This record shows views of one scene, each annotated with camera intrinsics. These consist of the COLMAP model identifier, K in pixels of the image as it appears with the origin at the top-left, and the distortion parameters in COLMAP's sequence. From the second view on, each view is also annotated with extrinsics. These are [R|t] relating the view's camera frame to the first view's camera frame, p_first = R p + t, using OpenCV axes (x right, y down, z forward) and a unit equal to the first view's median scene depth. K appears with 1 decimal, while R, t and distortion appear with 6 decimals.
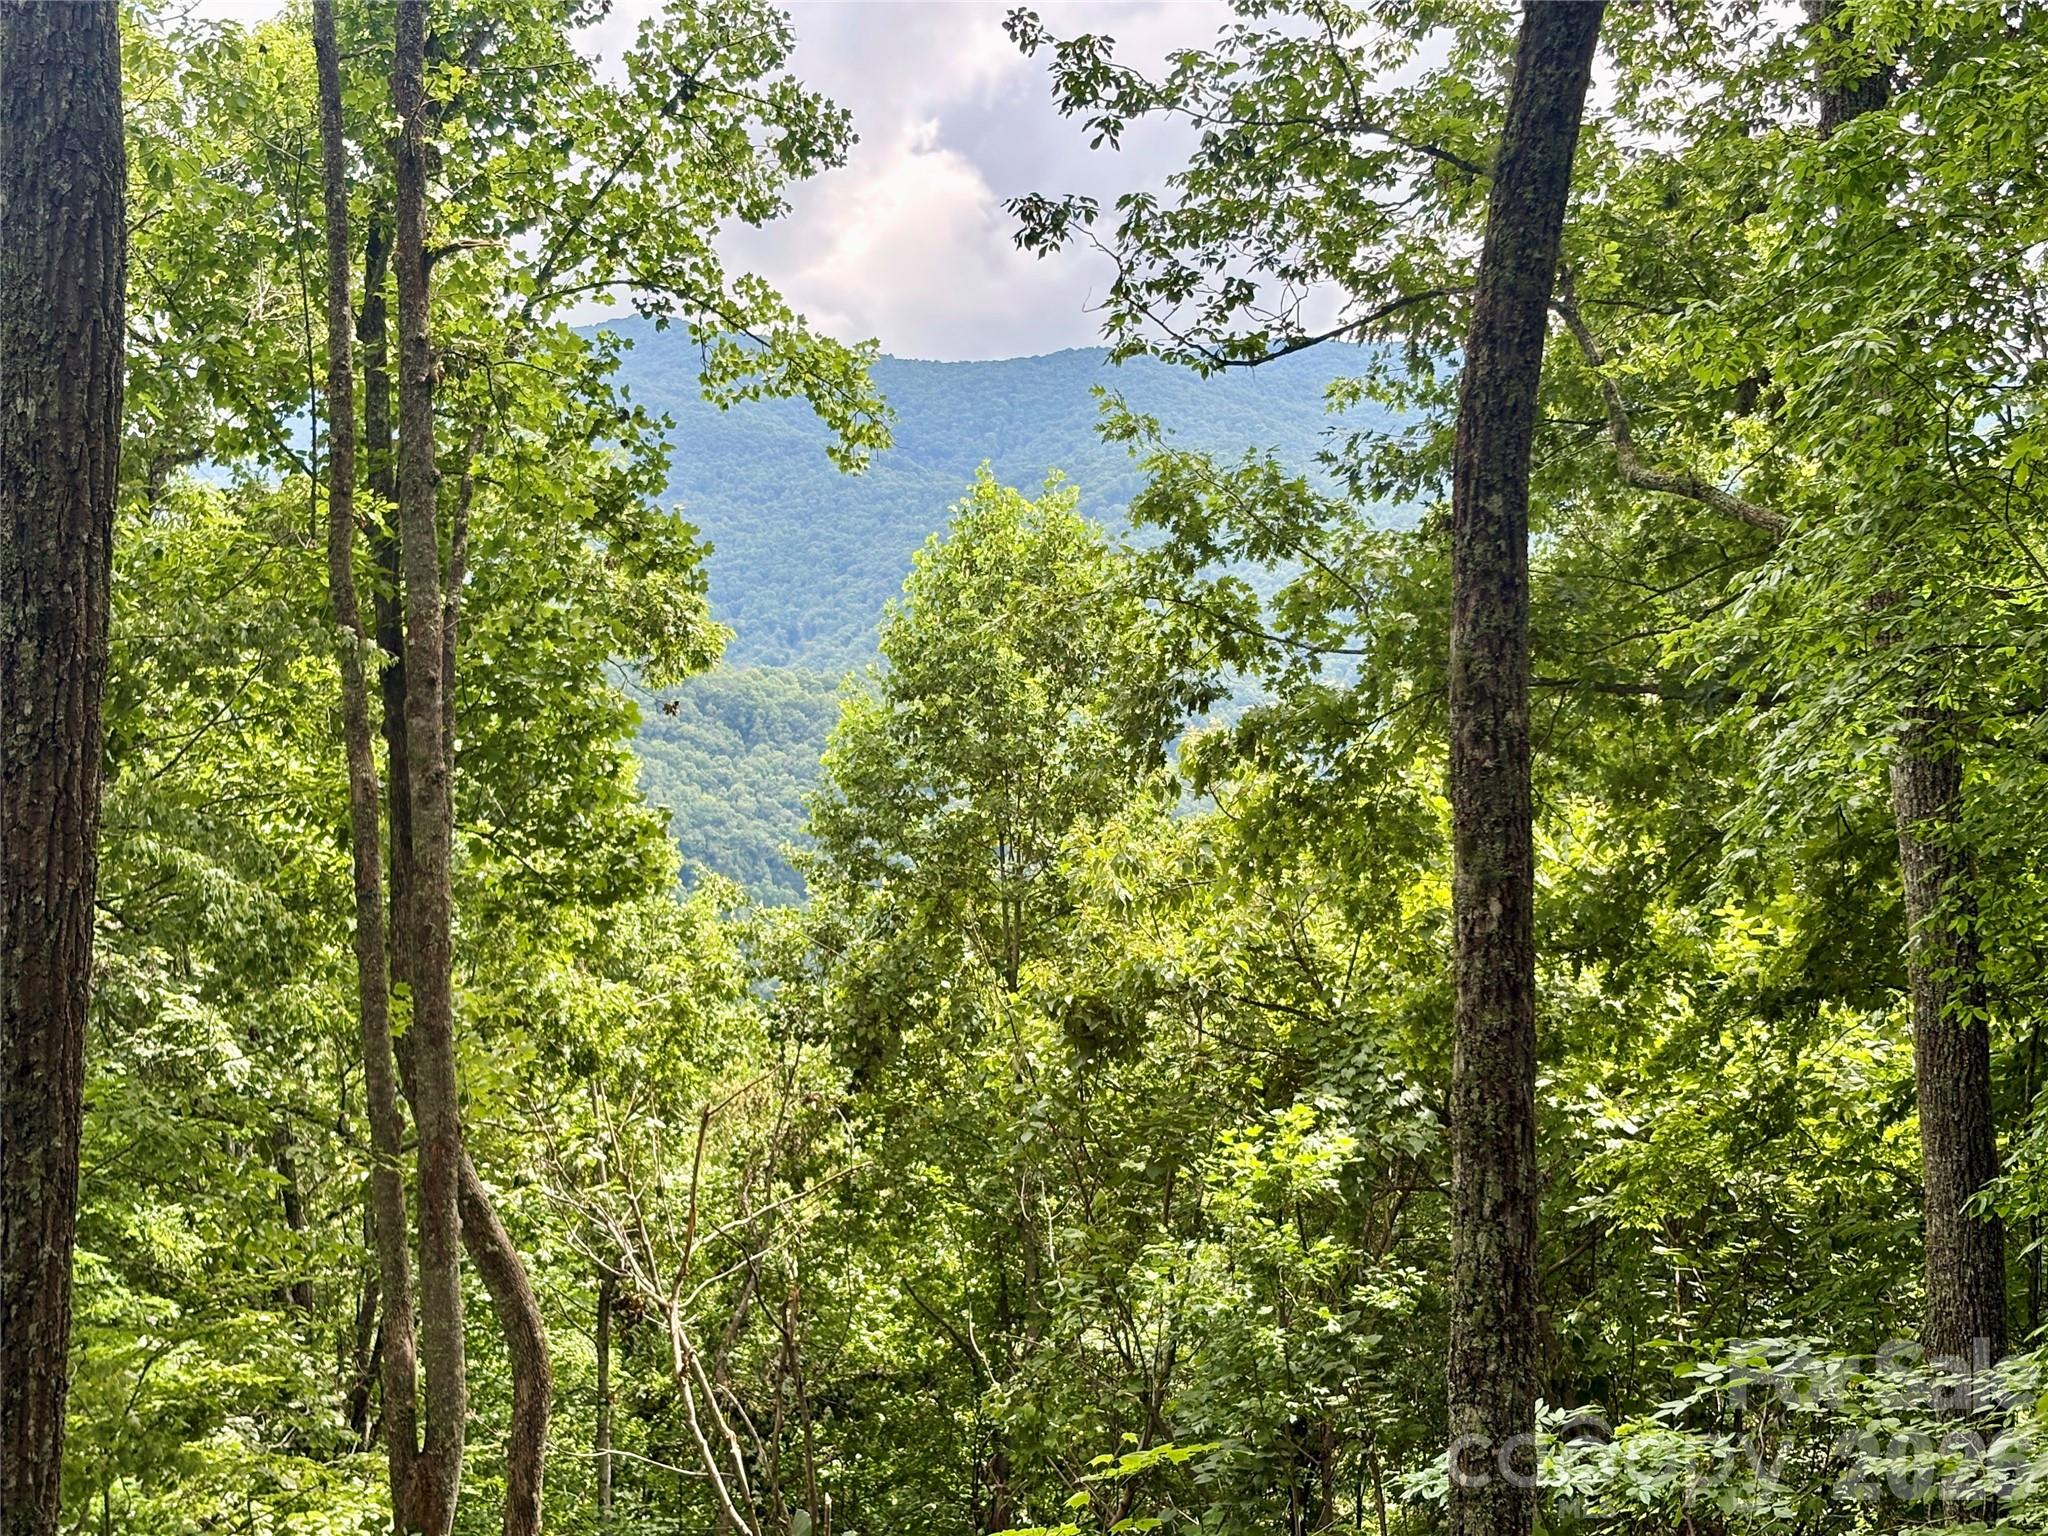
lens RADIAL K [[3133.7, 0, 1012.4], [0, 3133.7, 753.7], [0, 0, 1]] dist [0.207834, 0.000000]
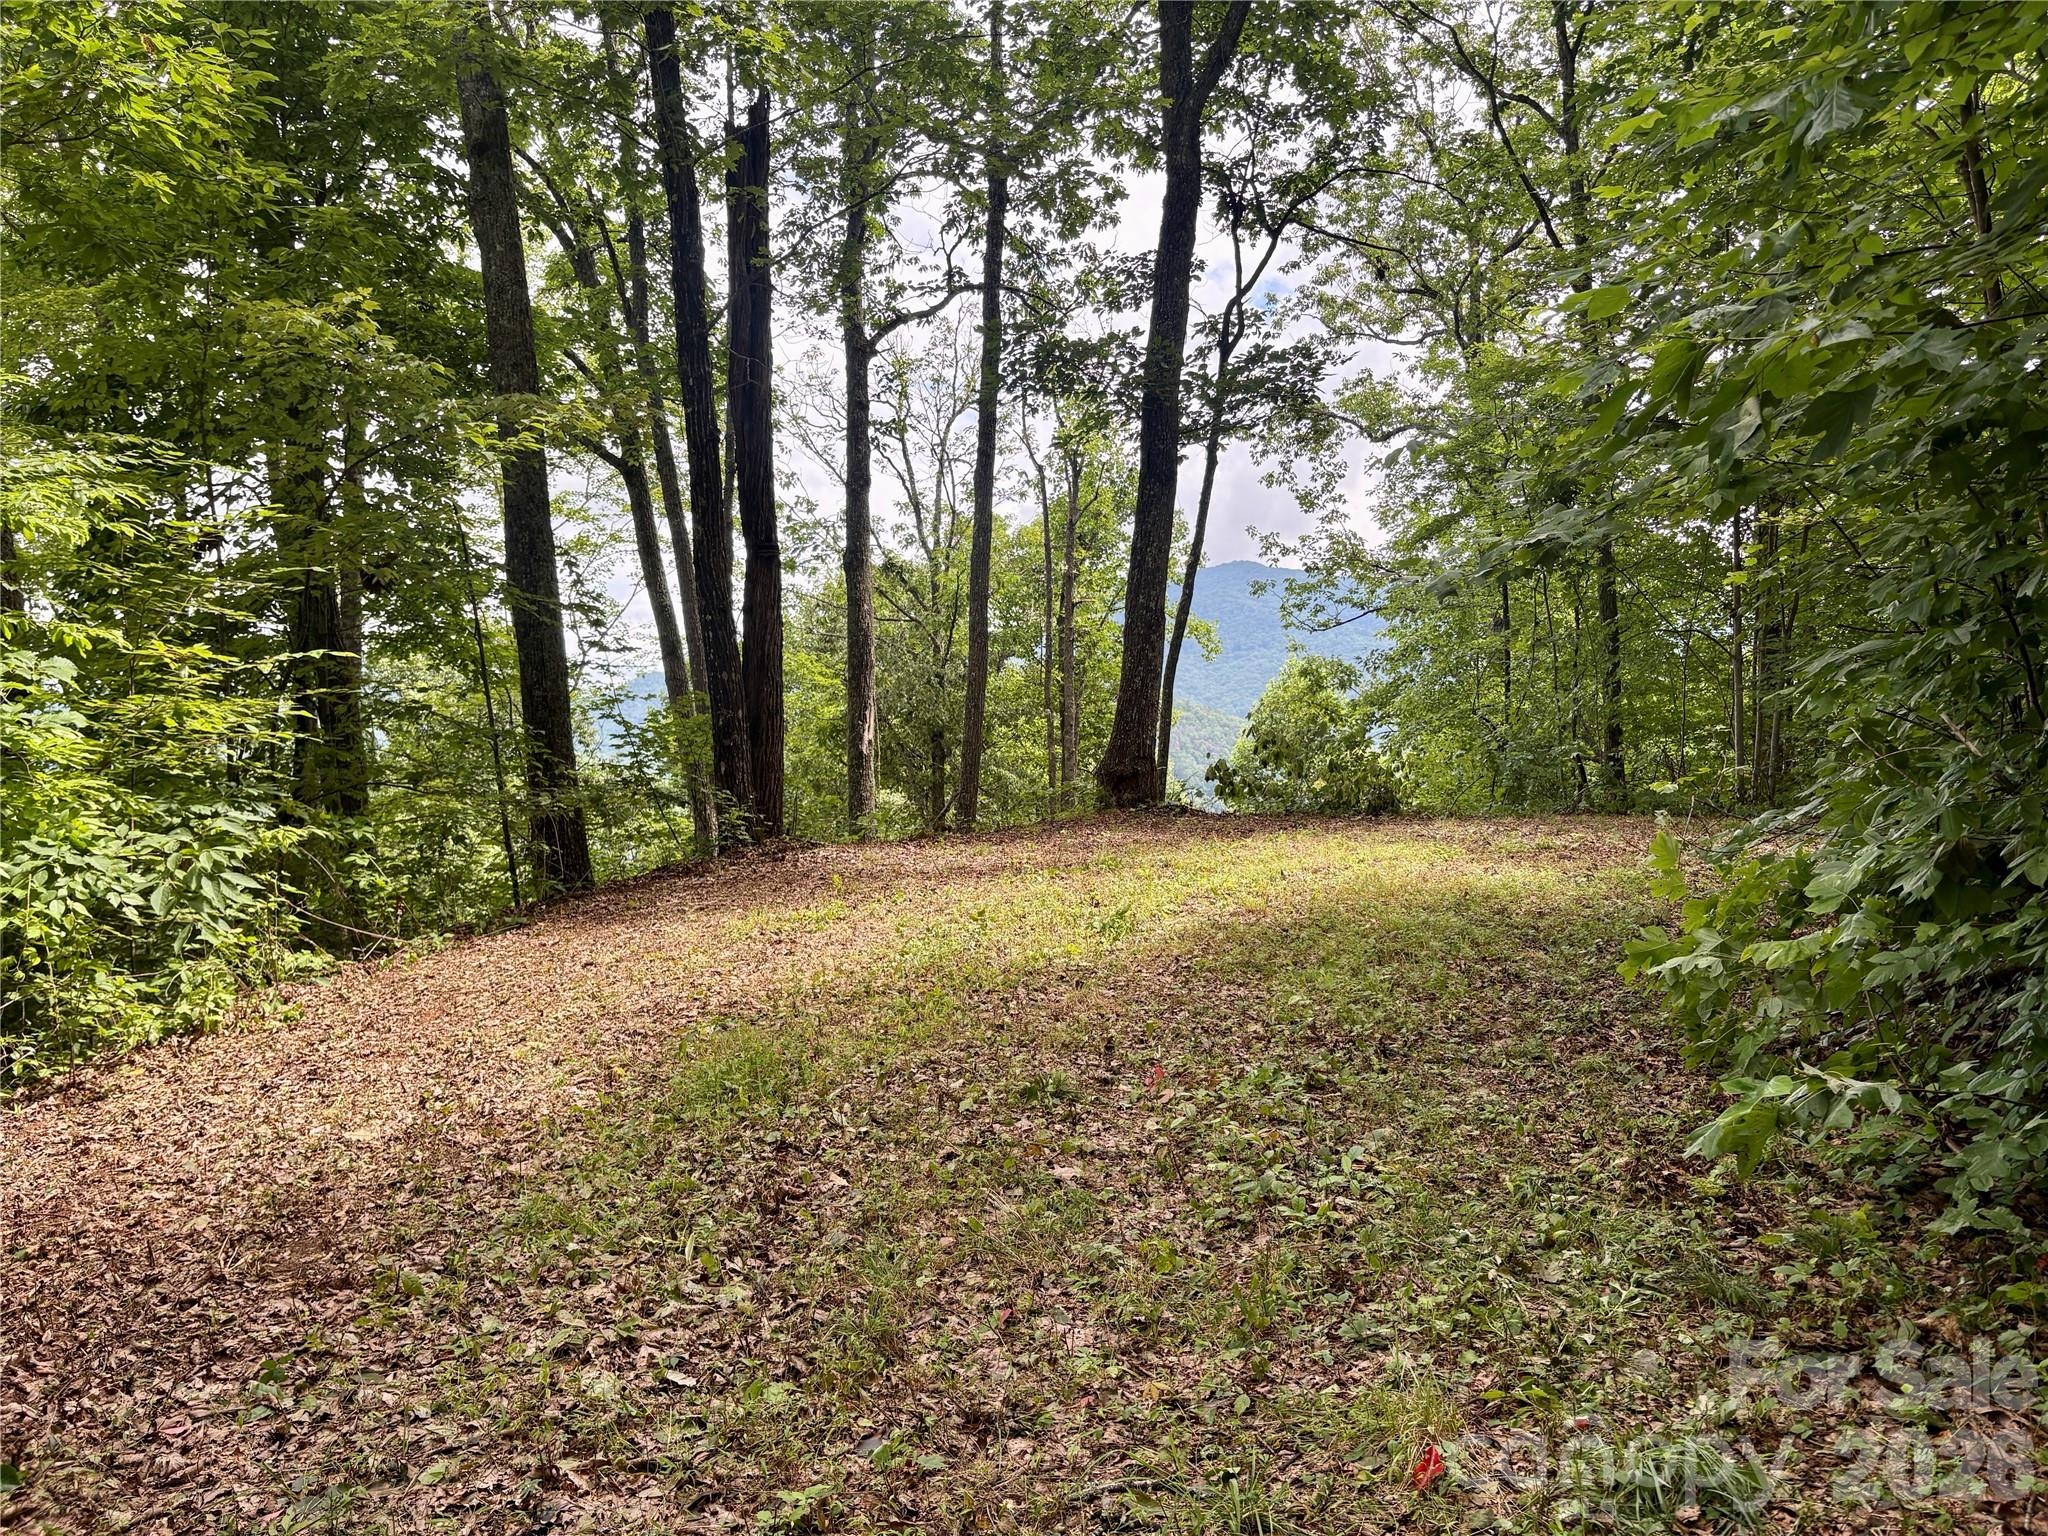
lens RADIAL K [[1551.8, 0, 1025.3], [0, 1551.8, 766.9], [0, 0, 1]] dist [-0.000584, -0.000004]
pose [[0.975448, 0.014493, -0.219754, 0.156939], [-0.017853, 0.999752, -0.013312, 0.052648], [0.219507, 0.016908, 0.975464, -0.752519]]
